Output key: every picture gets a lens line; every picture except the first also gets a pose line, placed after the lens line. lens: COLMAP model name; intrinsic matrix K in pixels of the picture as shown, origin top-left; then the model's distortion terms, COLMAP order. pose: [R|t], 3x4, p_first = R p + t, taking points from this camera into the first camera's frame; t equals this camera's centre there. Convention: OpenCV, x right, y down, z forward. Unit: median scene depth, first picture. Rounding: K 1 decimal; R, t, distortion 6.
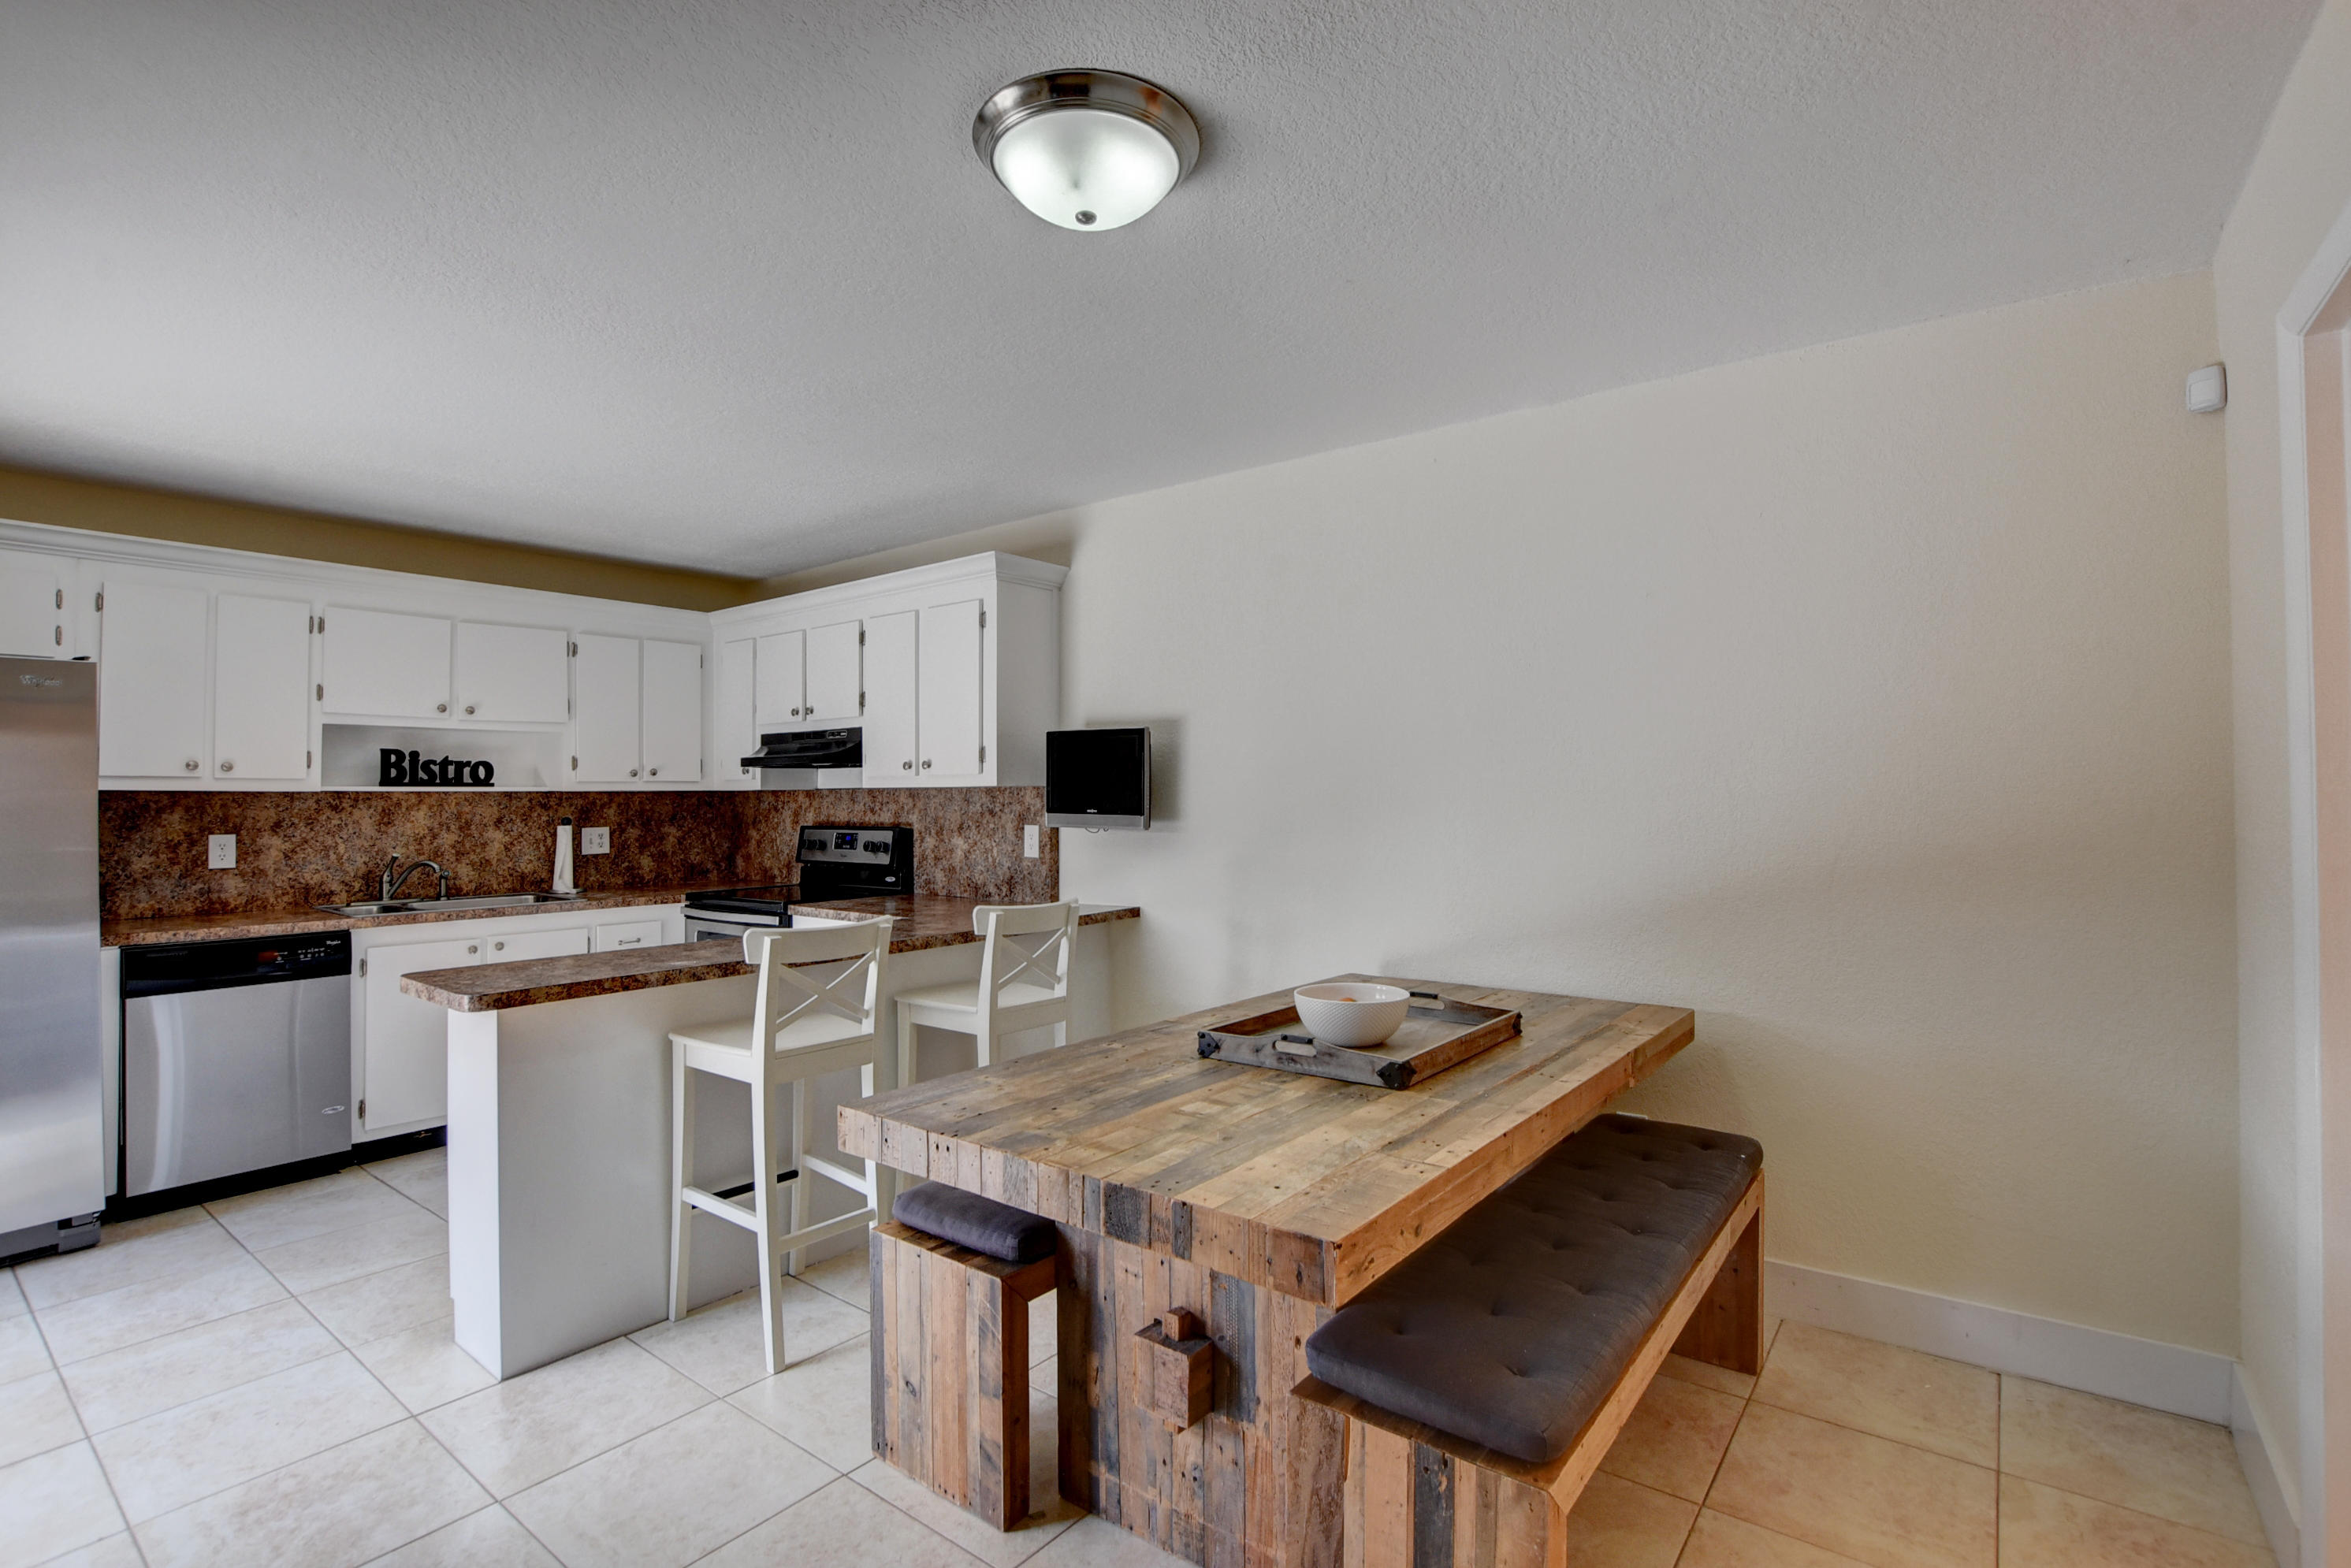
lens RADIAL K [[1091.1, 0, 1178.8], [0, 1091.1, 783.6], [0, 0, 1]] dist [-0.026535, 0.000345]
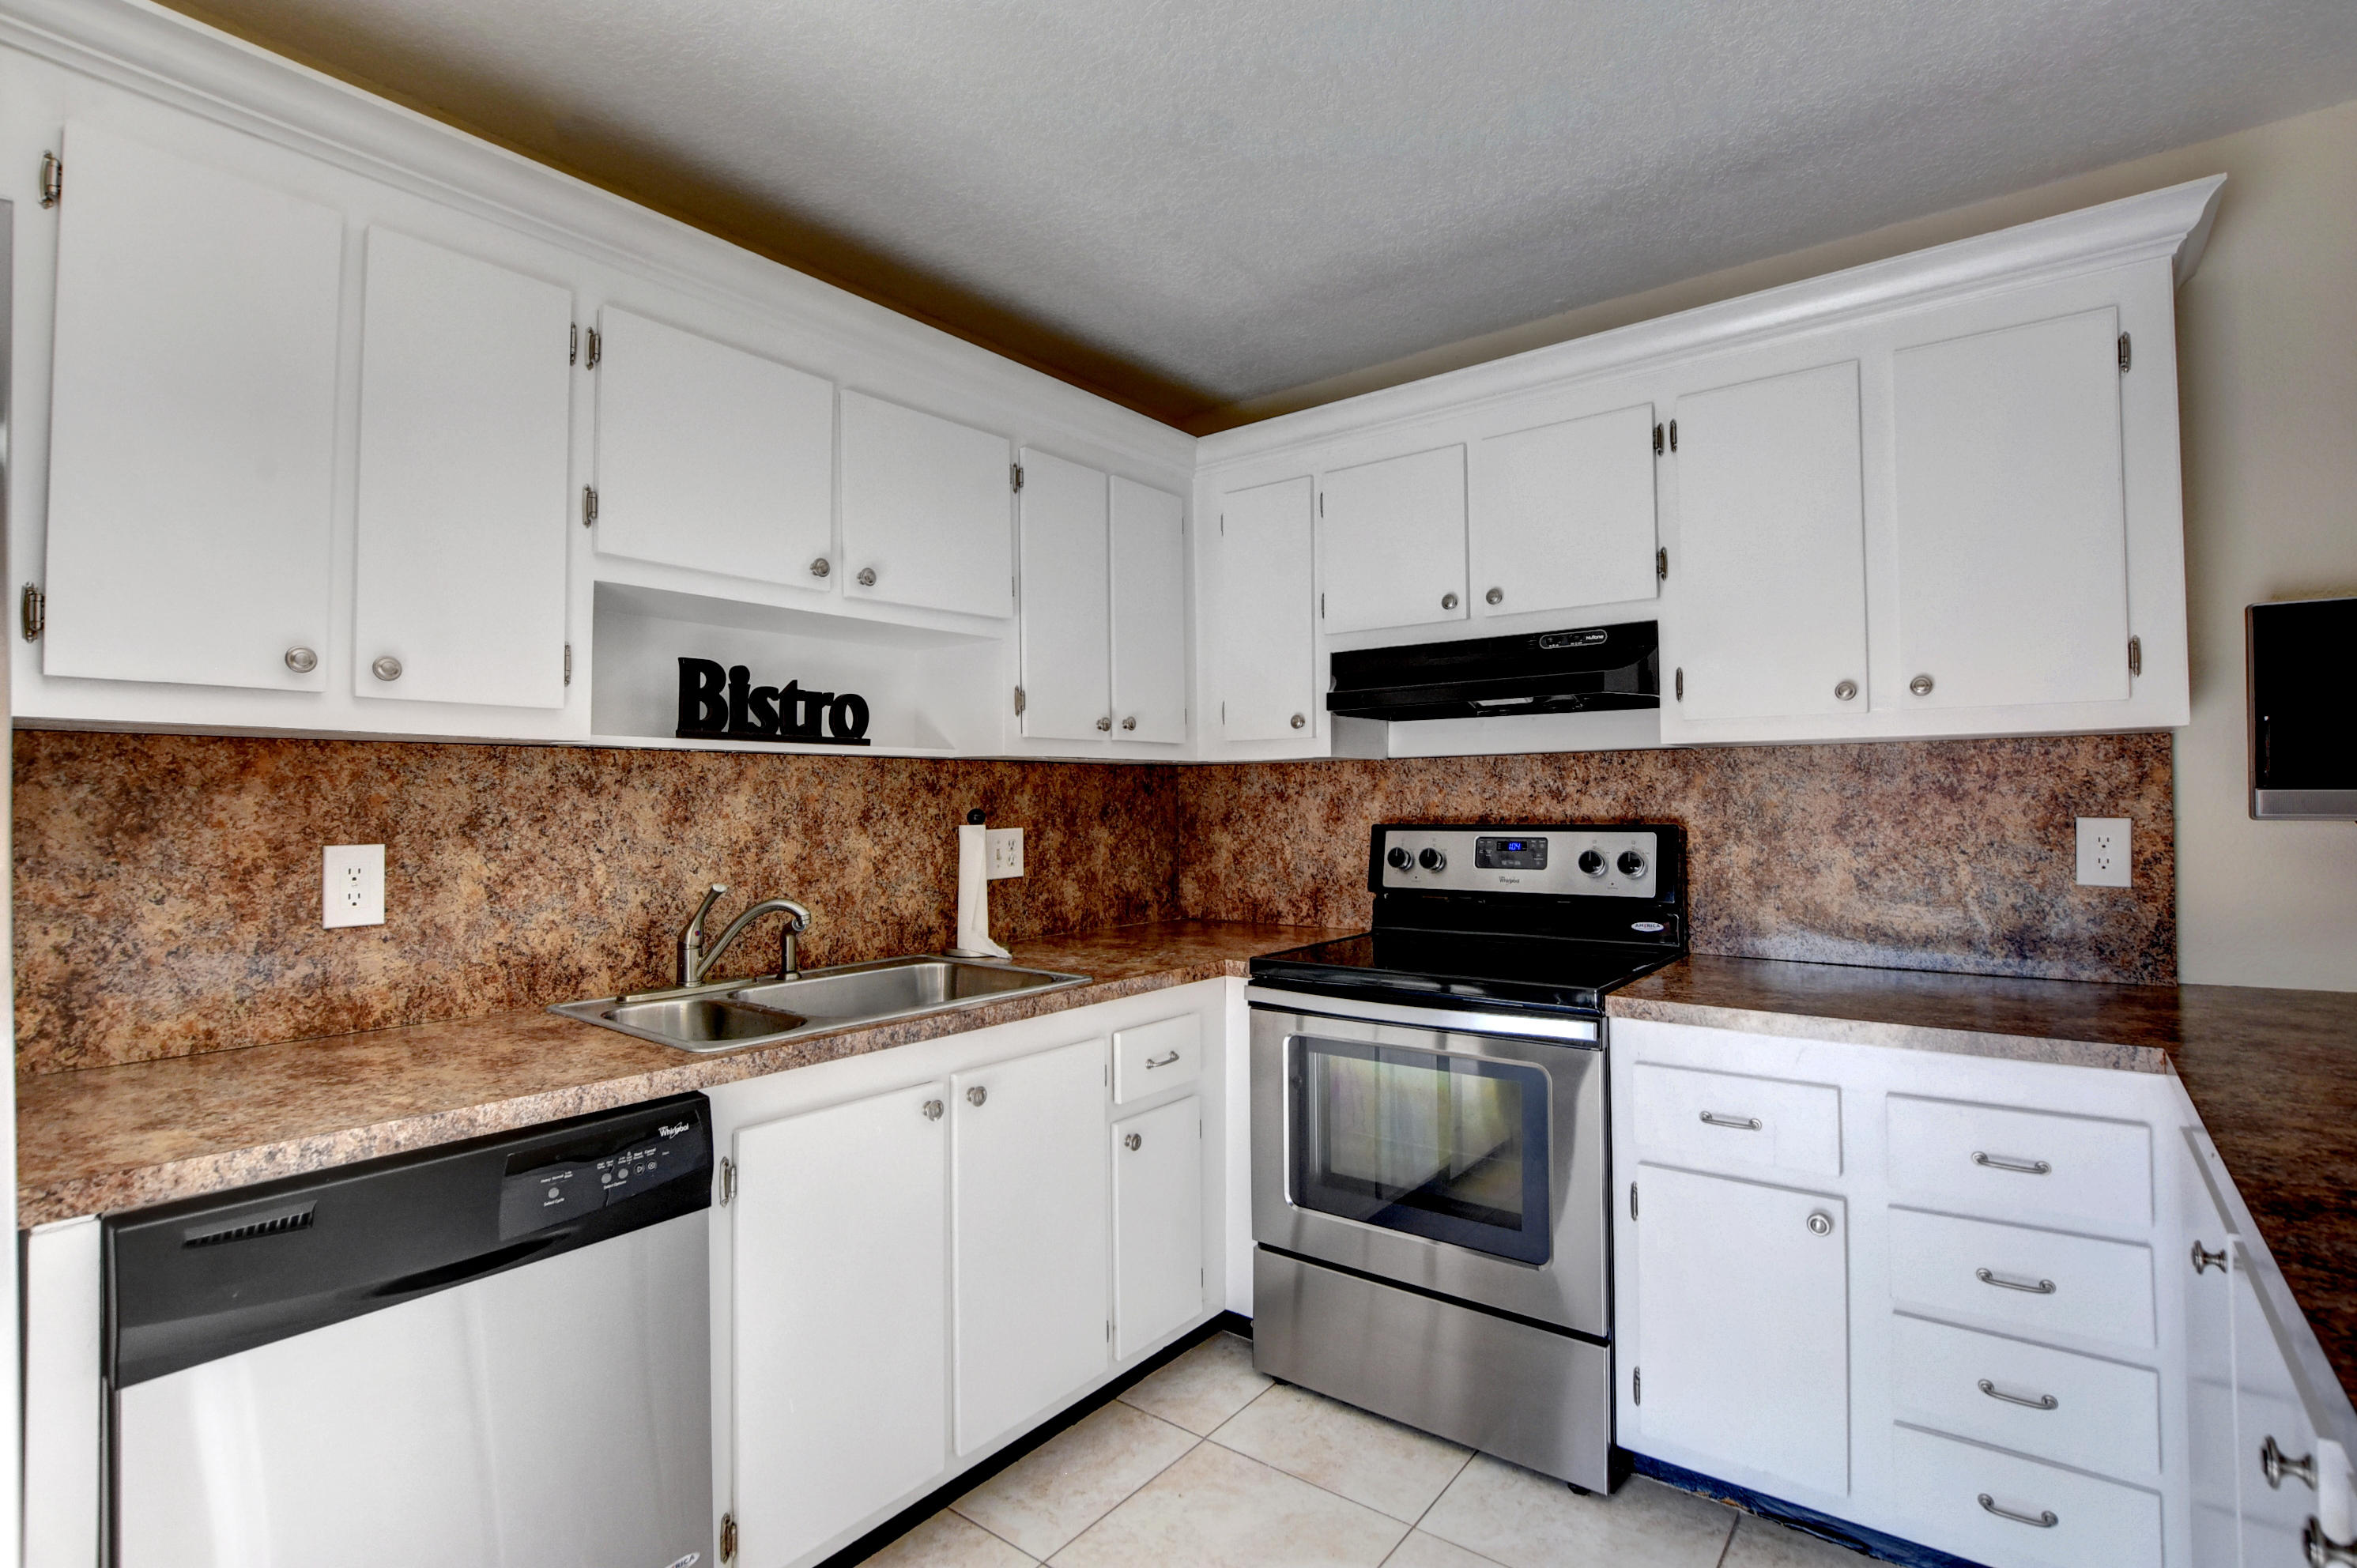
lens RADIAL K [[1094.0, 0, 1181.8], [0, 1094.0, 783.6], [0, 0, 1]] dist [-0.026535, 0.000345]
pose [[0.999981, -0.002722, -0.005600, -0.764780], [0.002692, 0.999982, -0.005357, 0.036174], [0.005614, 0.005342, 0.999970, 0.779130]]
